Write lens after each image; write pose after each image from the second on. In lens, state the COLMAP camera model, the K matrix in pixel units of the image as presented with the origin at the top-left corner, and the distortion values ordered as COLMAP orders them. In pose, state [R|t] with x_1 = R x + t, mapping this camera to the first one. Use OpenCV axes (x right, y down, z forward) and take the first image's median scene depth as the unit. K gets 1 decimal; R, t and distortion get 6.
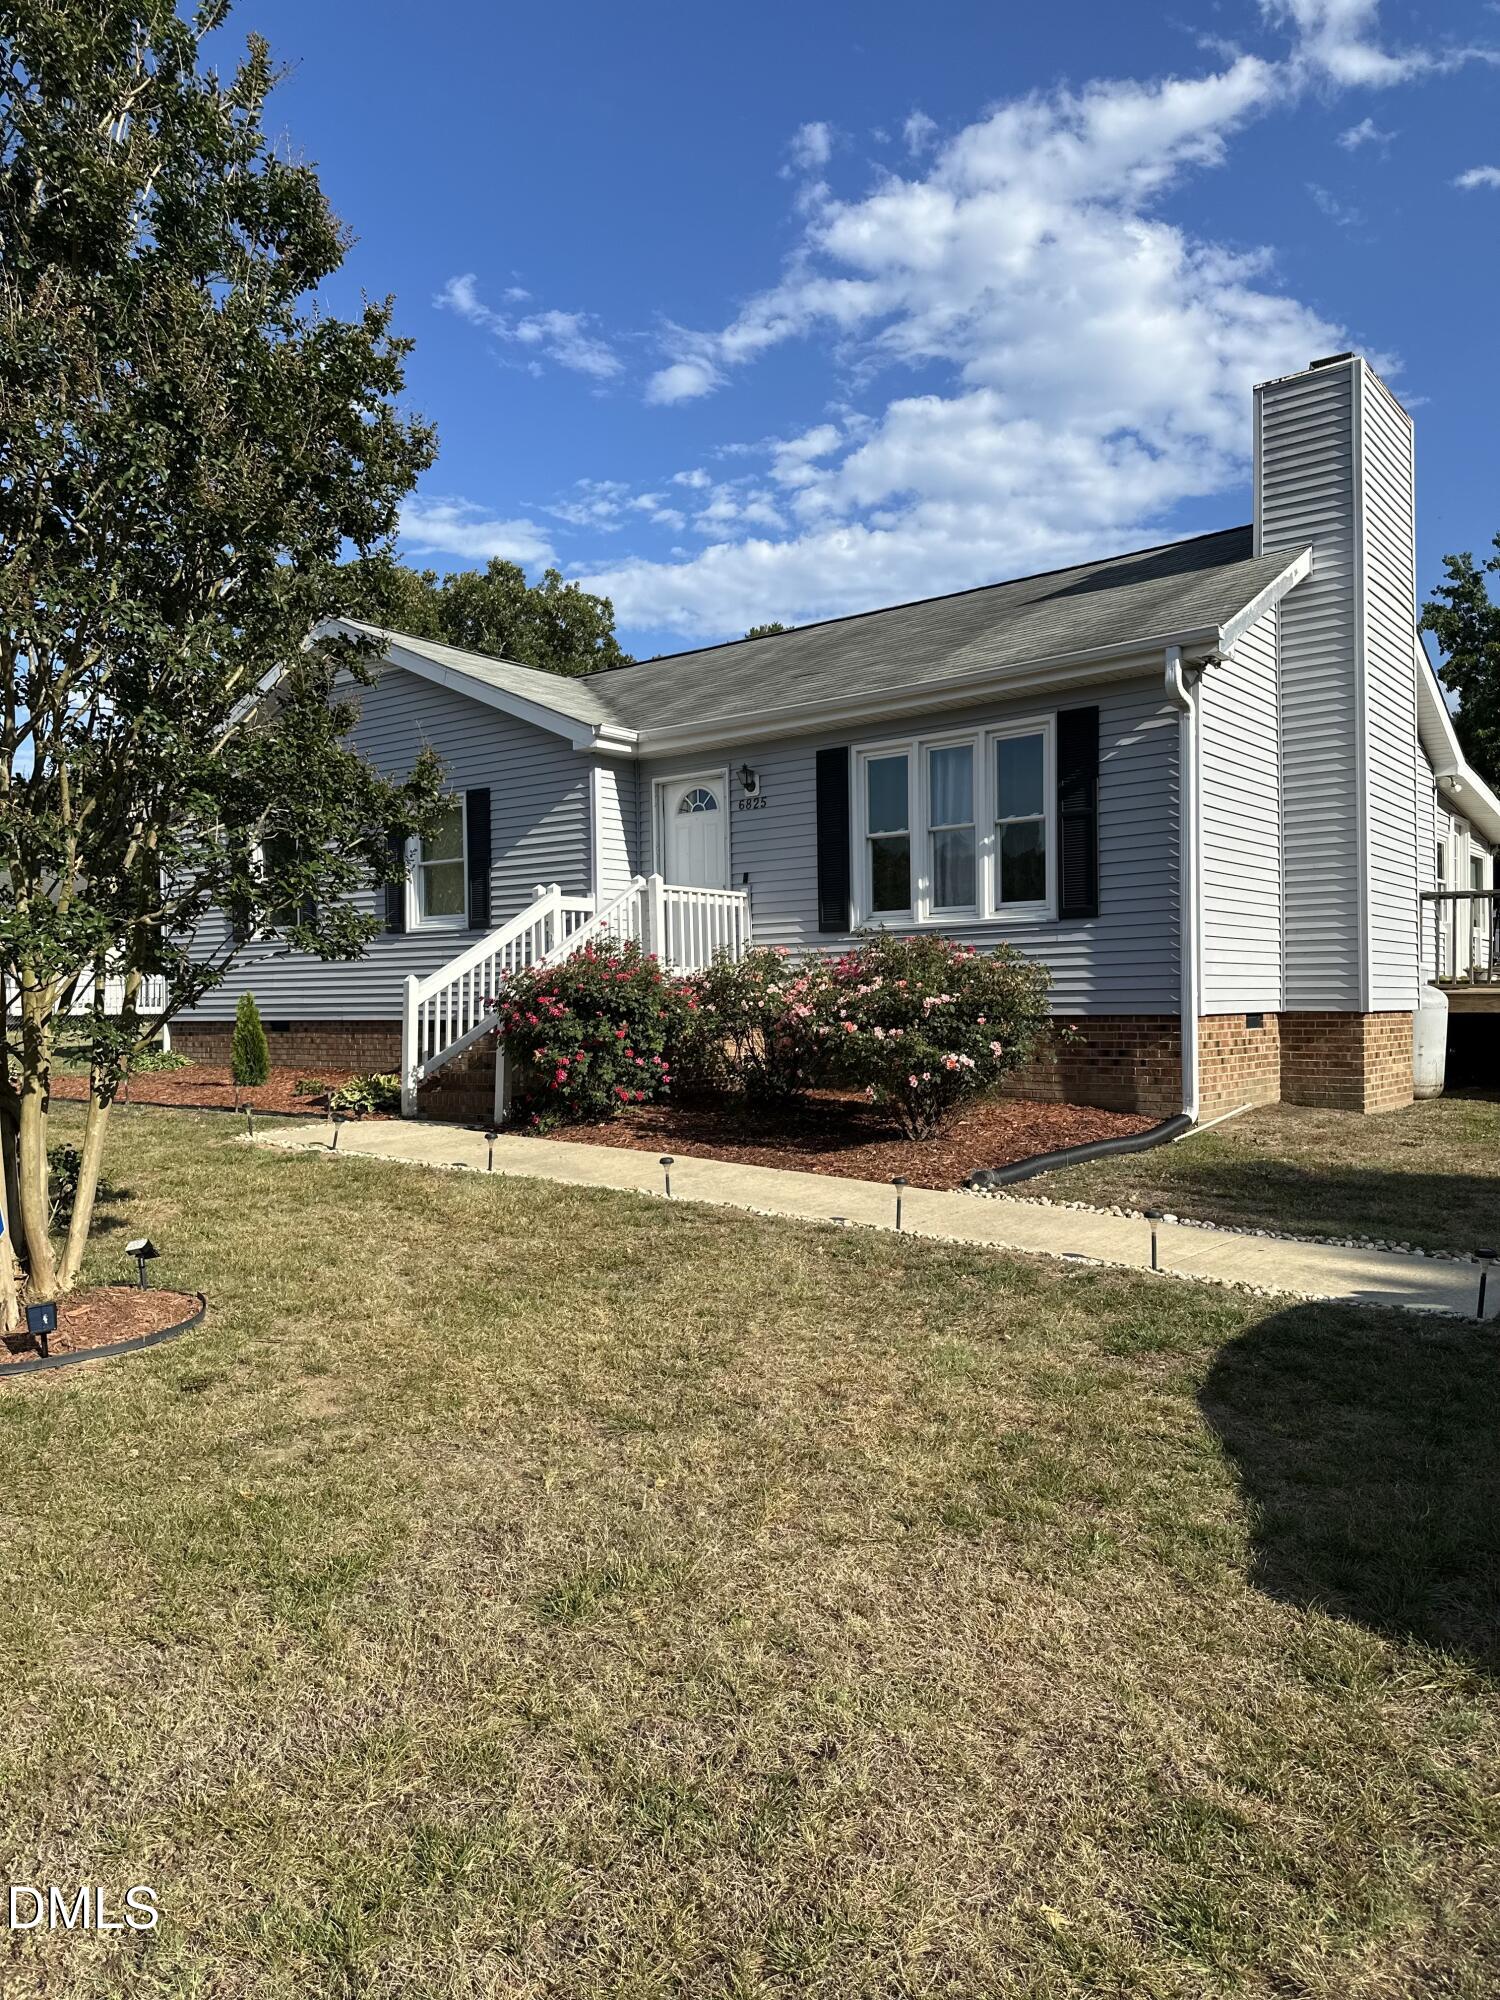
lens RADIAL K [[1387.8, 0, 766.7], [0, 1387.8, 1006.2], [0, 0, 1]] dist [0.058928, -0.024086]
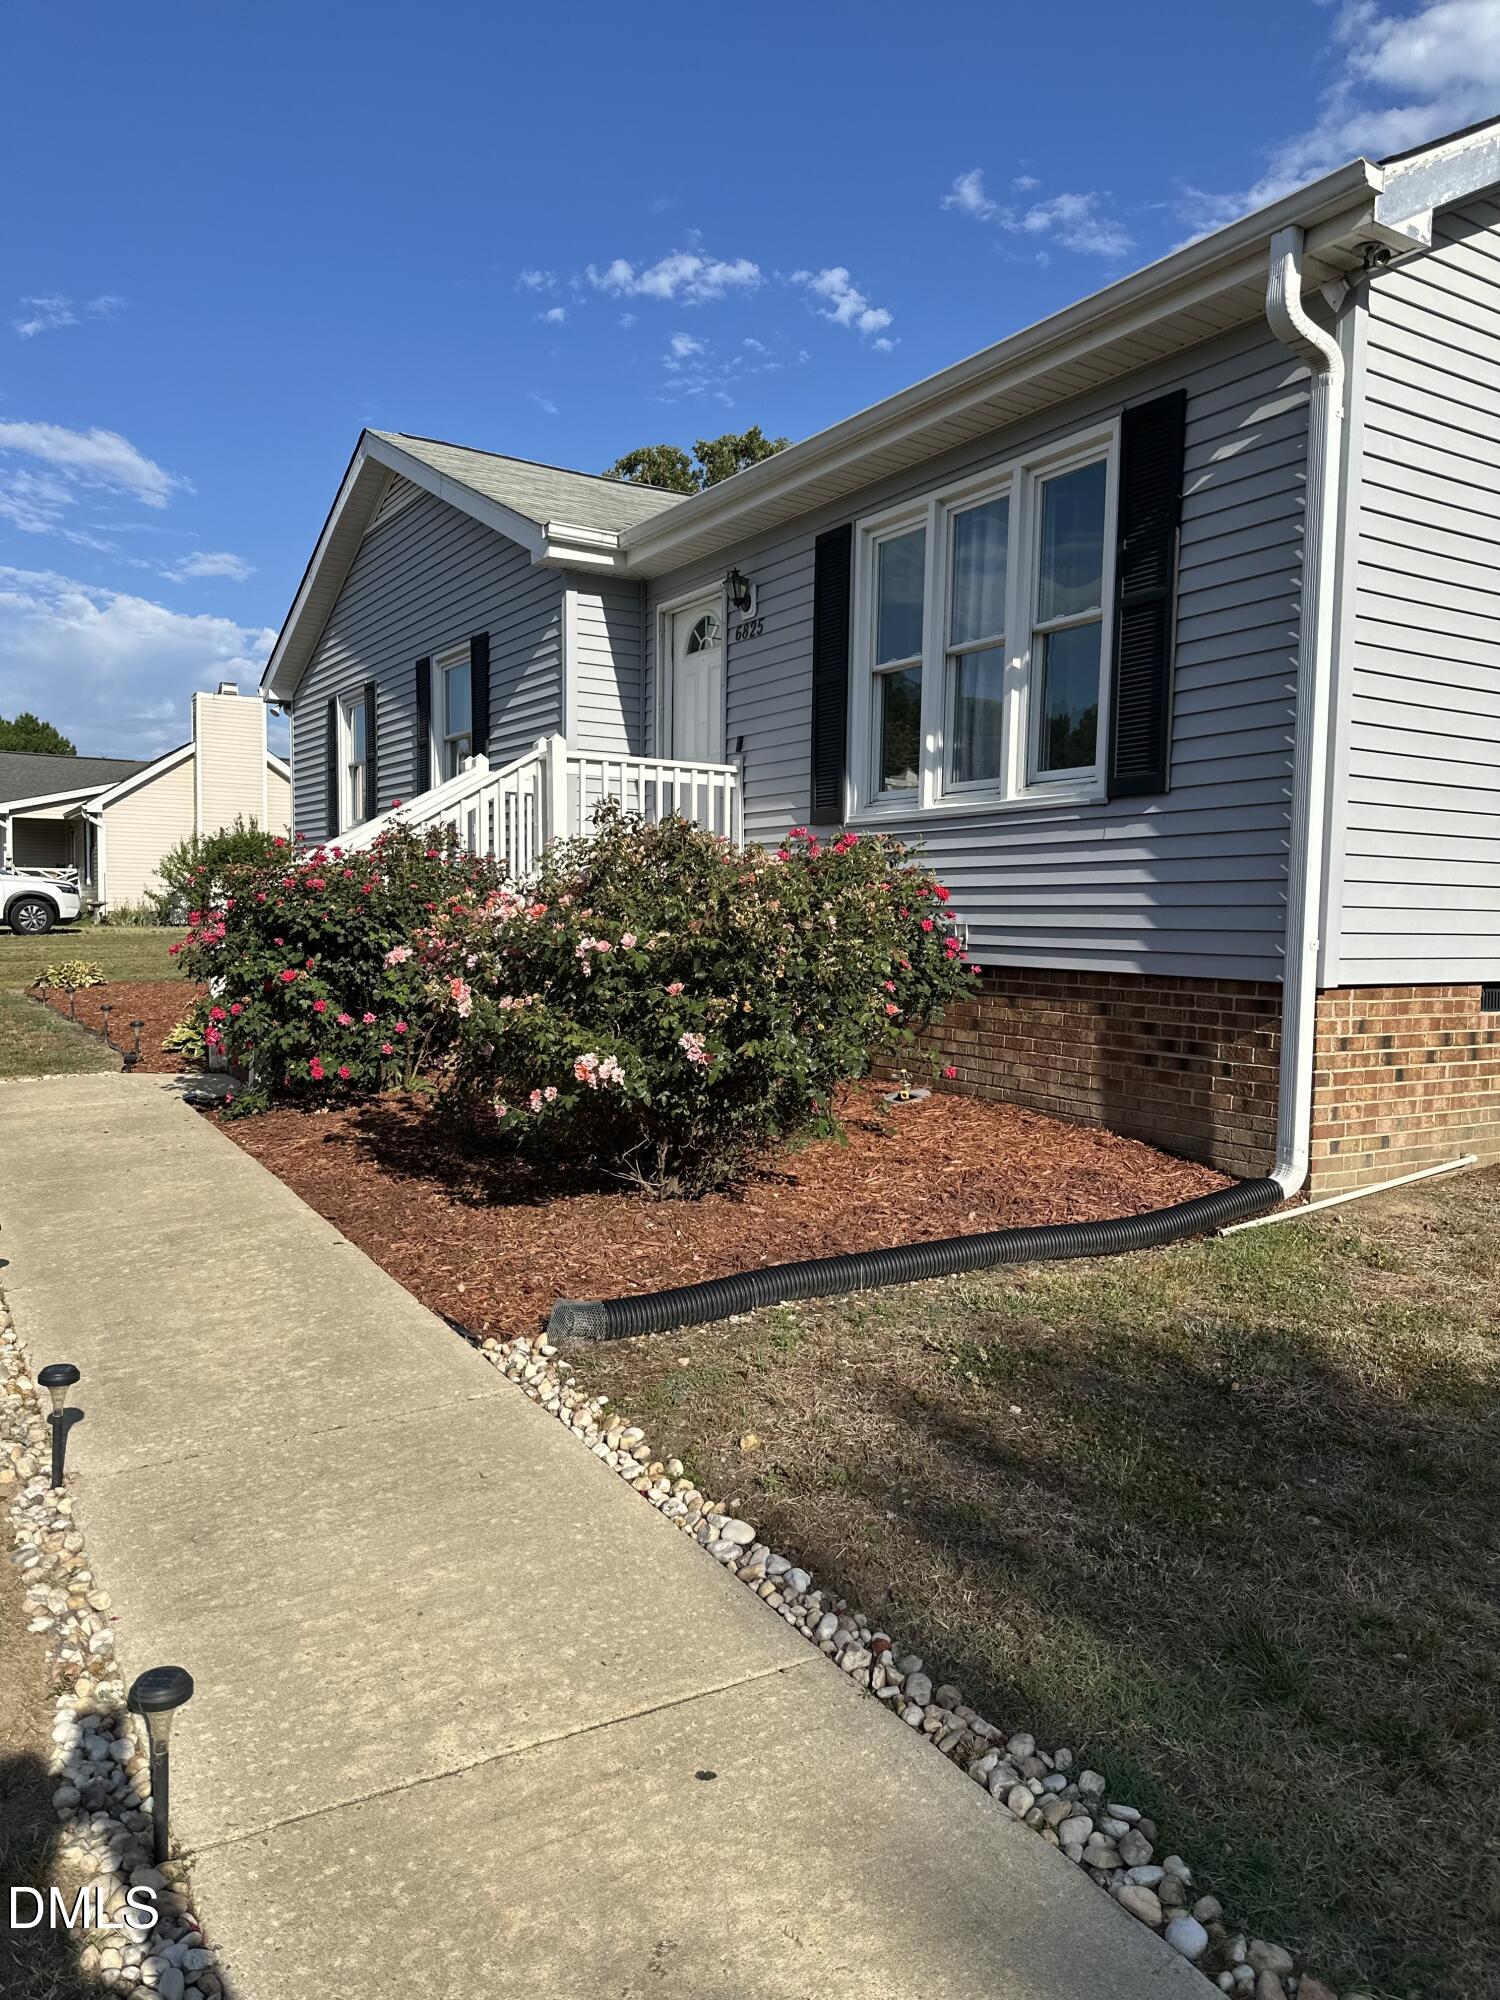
lens RADIAL K [[1387.8, 0, 793.6], [0, 1387.8, 994.2], [0, 0, 1]] dist [0.058928, -0.024086]
pose [[0.948635, 0.046011, -0.313009, 0.252928], [-0.029095, 0.997863, 0.058505, -0.012689], [0.315032, -0.046393, 0.947947, 0.406881]]
